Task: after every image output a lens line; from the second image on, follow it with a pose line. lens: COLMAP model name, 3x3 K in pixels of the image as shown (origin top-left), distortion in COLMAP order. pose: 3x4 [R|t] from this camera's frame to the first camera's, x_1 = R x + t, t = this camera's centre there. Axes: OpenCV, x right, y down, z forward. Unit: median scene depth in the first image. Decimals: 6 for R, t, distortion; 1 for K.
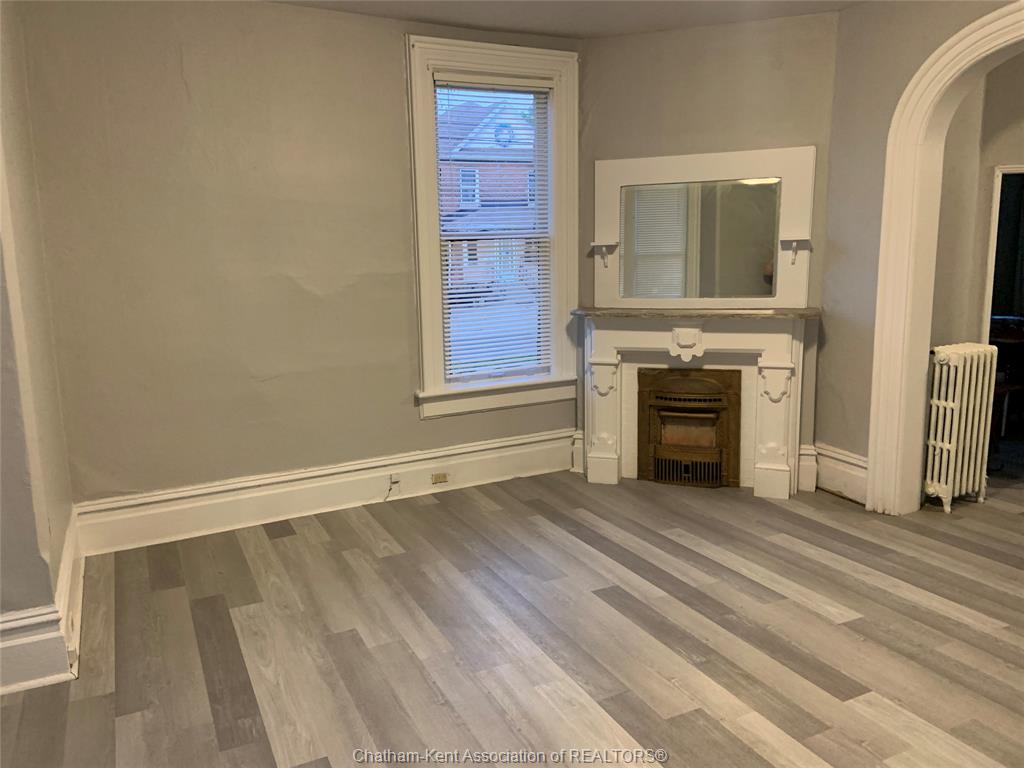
lens RADIAL K [[786.5, 0, 507.6], [0, 786.5, 384.8], [0, 0, 1]] dist [0.117696, -0.135516]
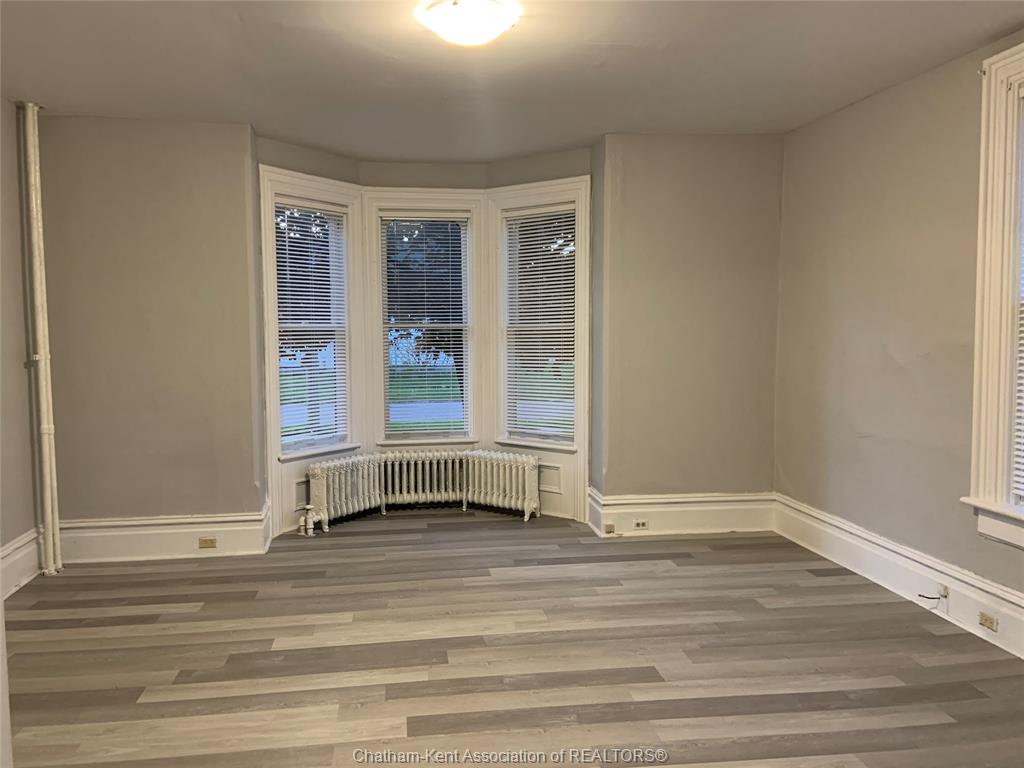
lens RADIAL K [[786.5, 0, 508.3], [0, 786.5, 382.6], [0, 0, 1]] dist [0.117696, -0.135516]
pose [[-0.333434, 0.090824, -0.938389, 1.070817], [-0.148338, 0.977897, 0.147356, -0.209228], [0.931031, 0.188332, -0.312591, 1.066898]]
